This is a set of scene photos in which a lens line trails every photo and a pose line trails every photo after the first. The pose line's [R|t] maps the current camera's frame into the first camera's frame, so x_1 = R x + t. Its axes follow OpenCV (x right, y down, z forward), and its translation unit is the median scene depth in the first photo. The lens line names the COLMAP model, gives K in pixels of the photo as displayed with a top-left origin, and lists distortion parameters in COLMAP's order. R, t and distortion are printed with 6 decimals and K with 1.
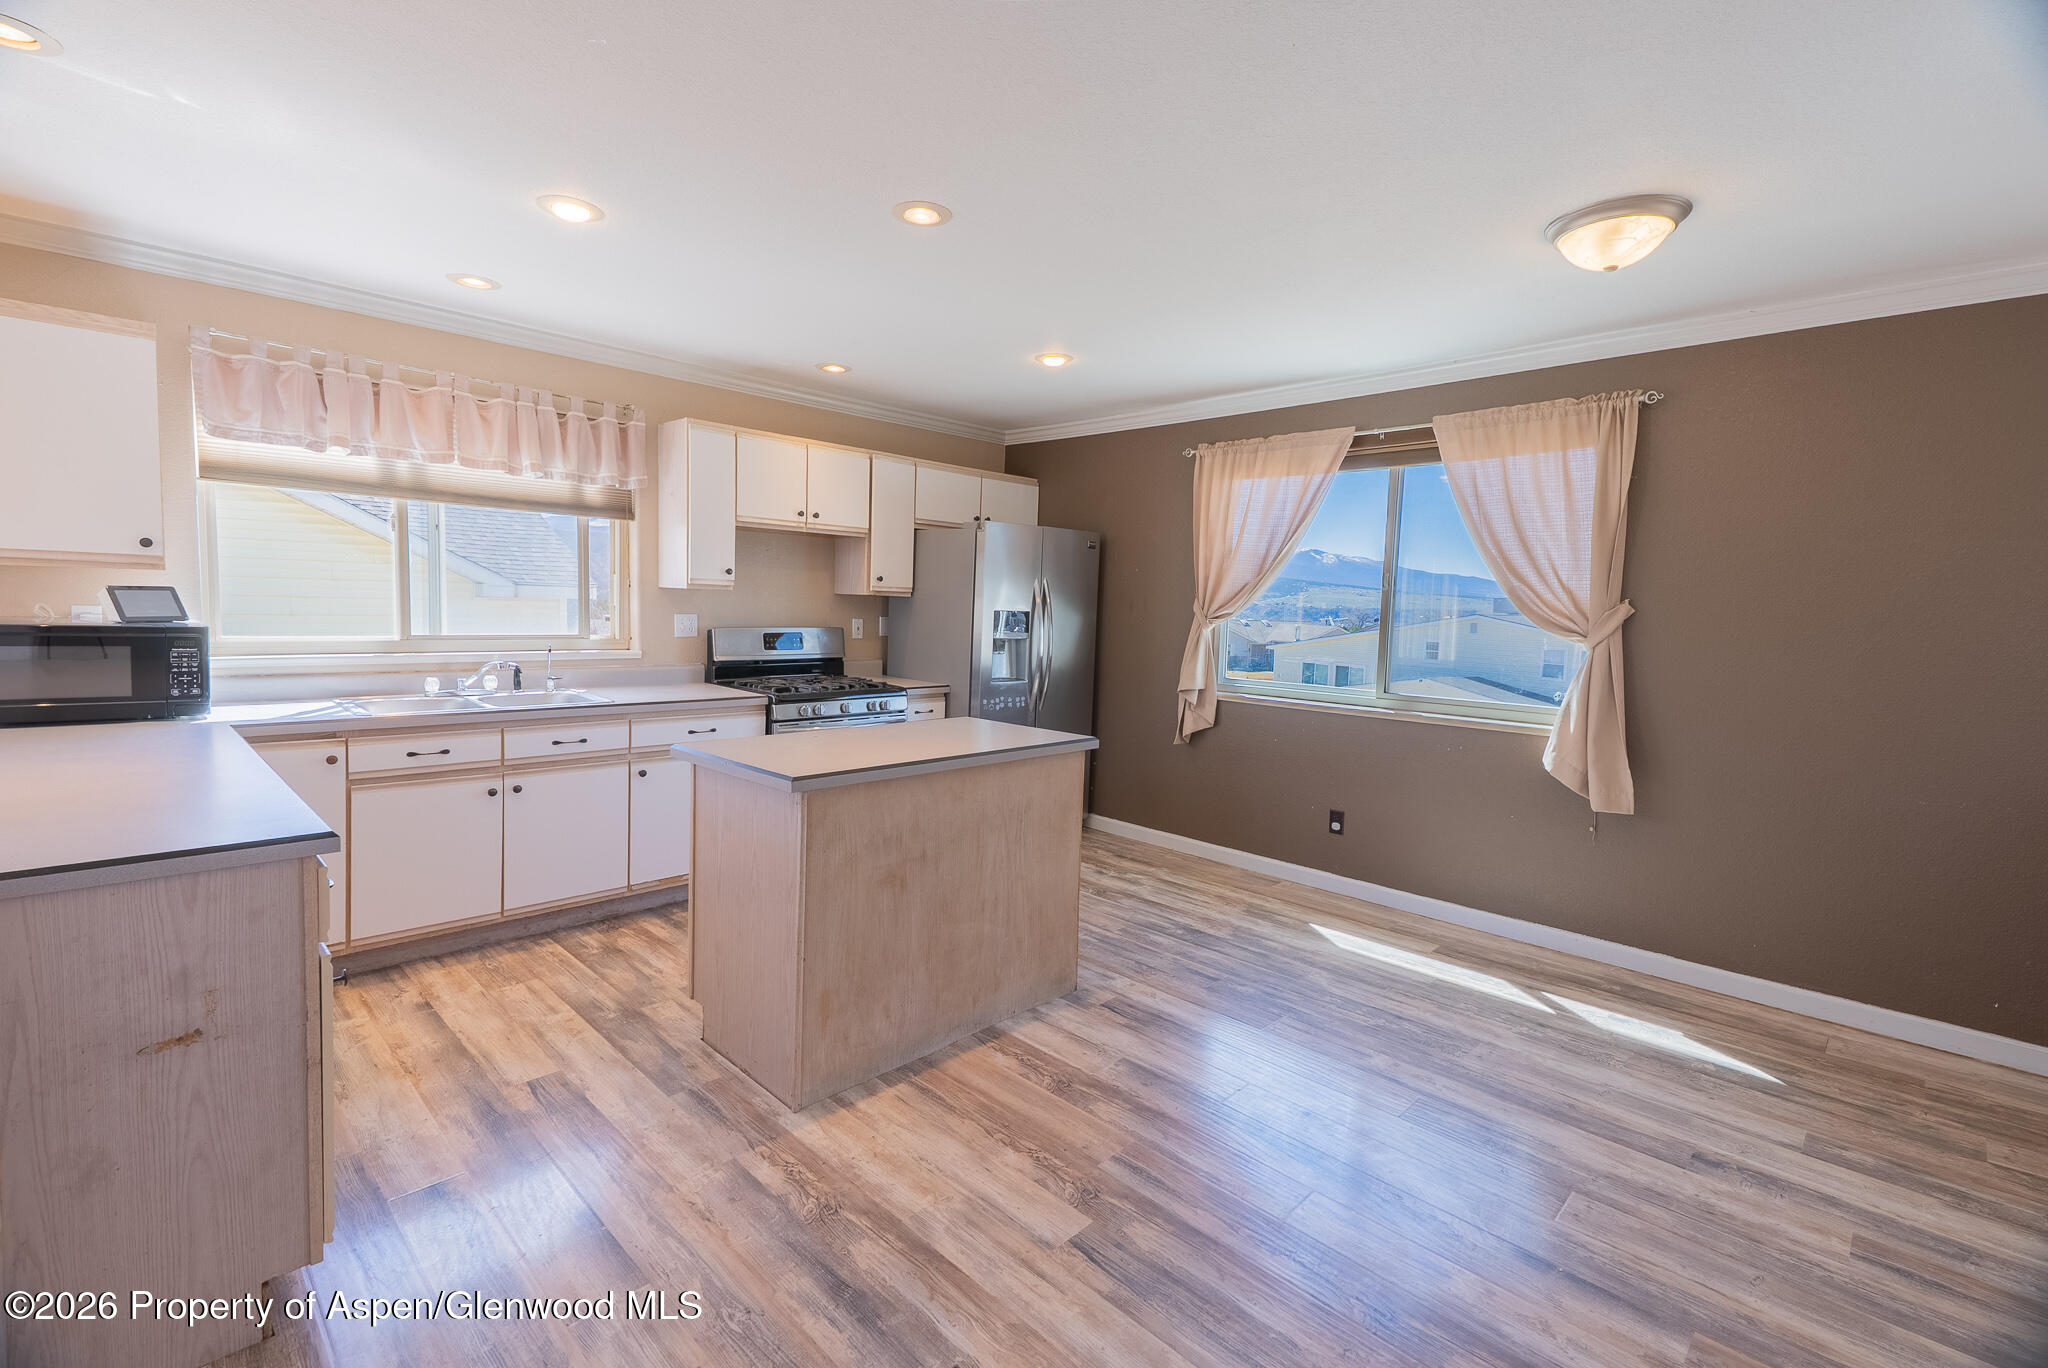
lens RADIAL K [[902.7, 0, 1002.5], [0, 902.7, 676.2], [0, 0, 1]] dist [0.033132, -0.000133]
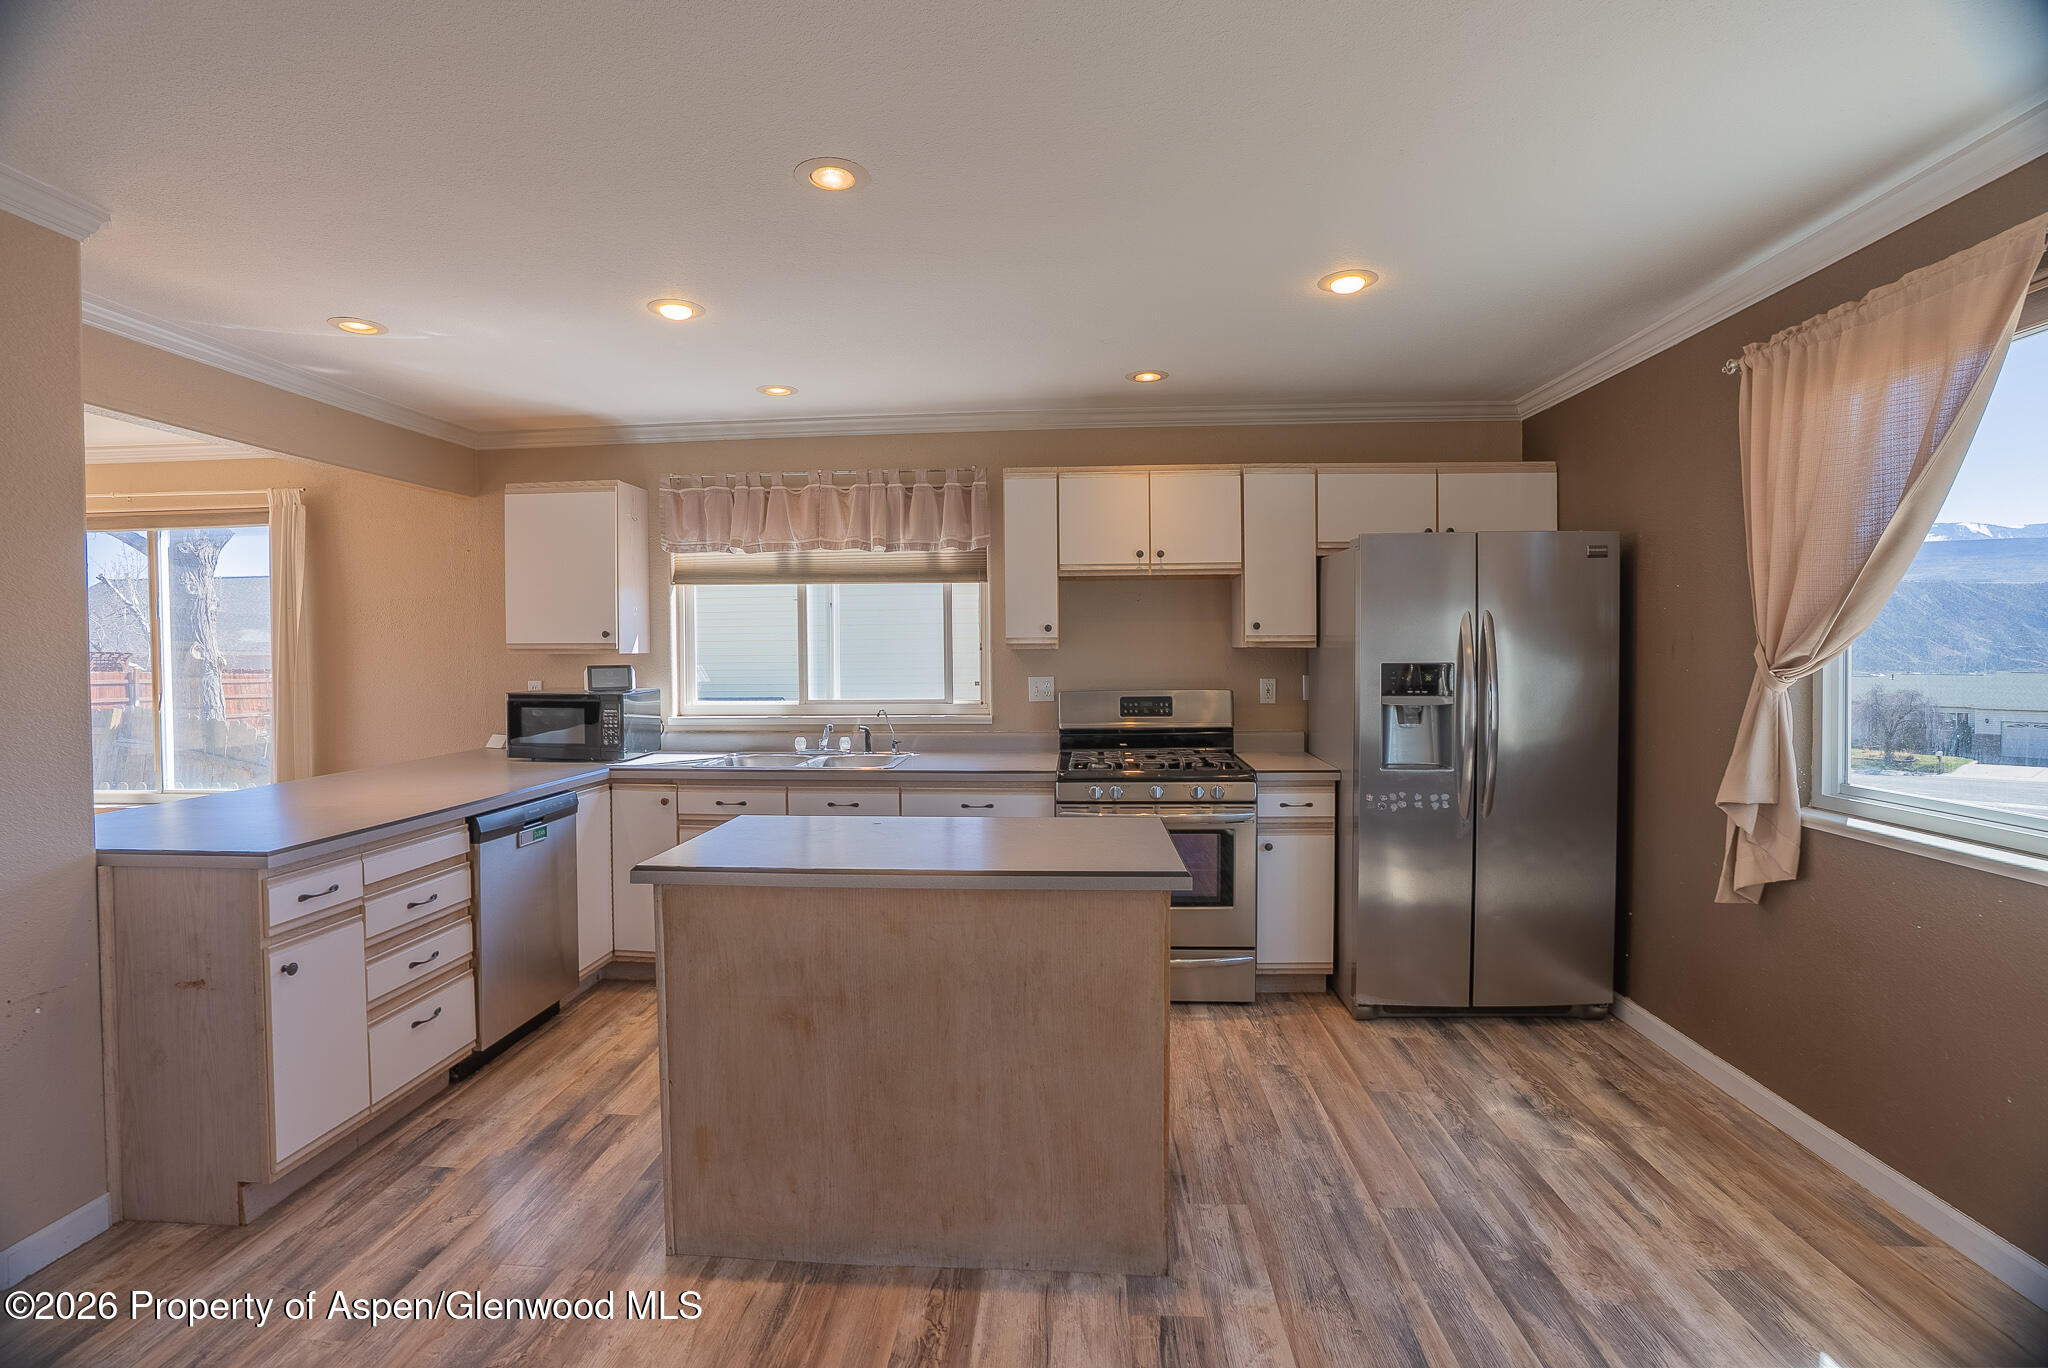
lens RADIAL K [[950.2, 0, 1027.1], [0, 950.2, 670.9], [0, 0, 1]] dist [-0.070683, 0.029470]
pose [[0.661205, -0.020562, -0.749923, 0.405455], [-0.033368, 0.997829, -0.056780, -0.021485], [0.749463, 0.062567, 0.659083, 0.394334]]
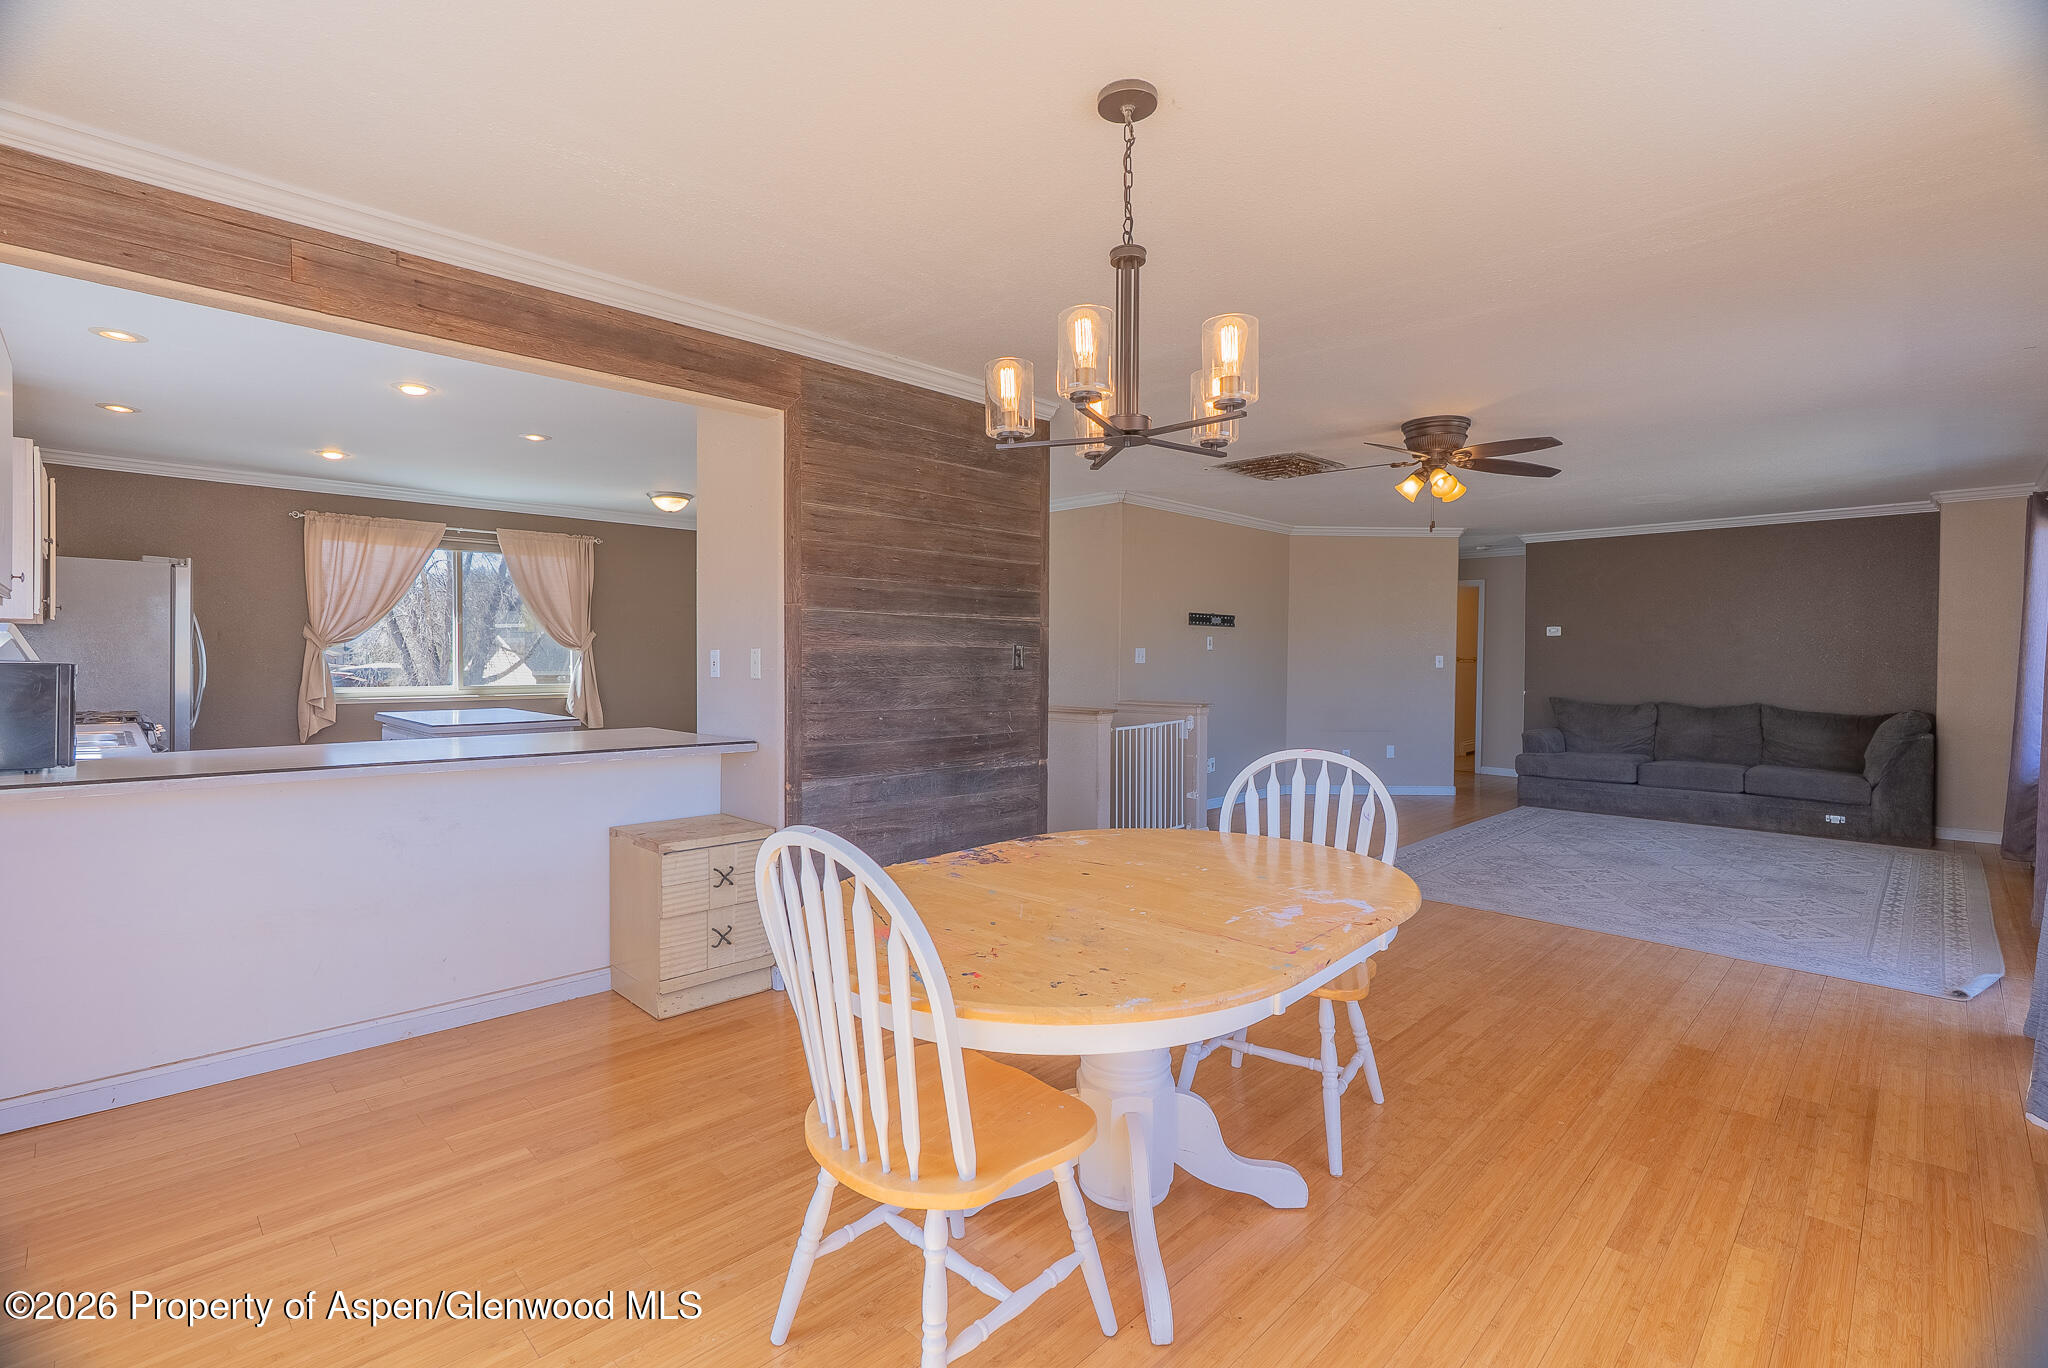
lens RADIAL K [[929.9, 0, 1016.1], [0, 929.9, 670.9], [0, 0, 1]] dist [-0.008085, 0.001697]
pose [[0.009579, -0.042215, 0.999063, -1.343594], [0.079580, 0.995972, 0.041321, 0.001427], [-0.996782, 0.079109, 0.012900, -0.025489]]
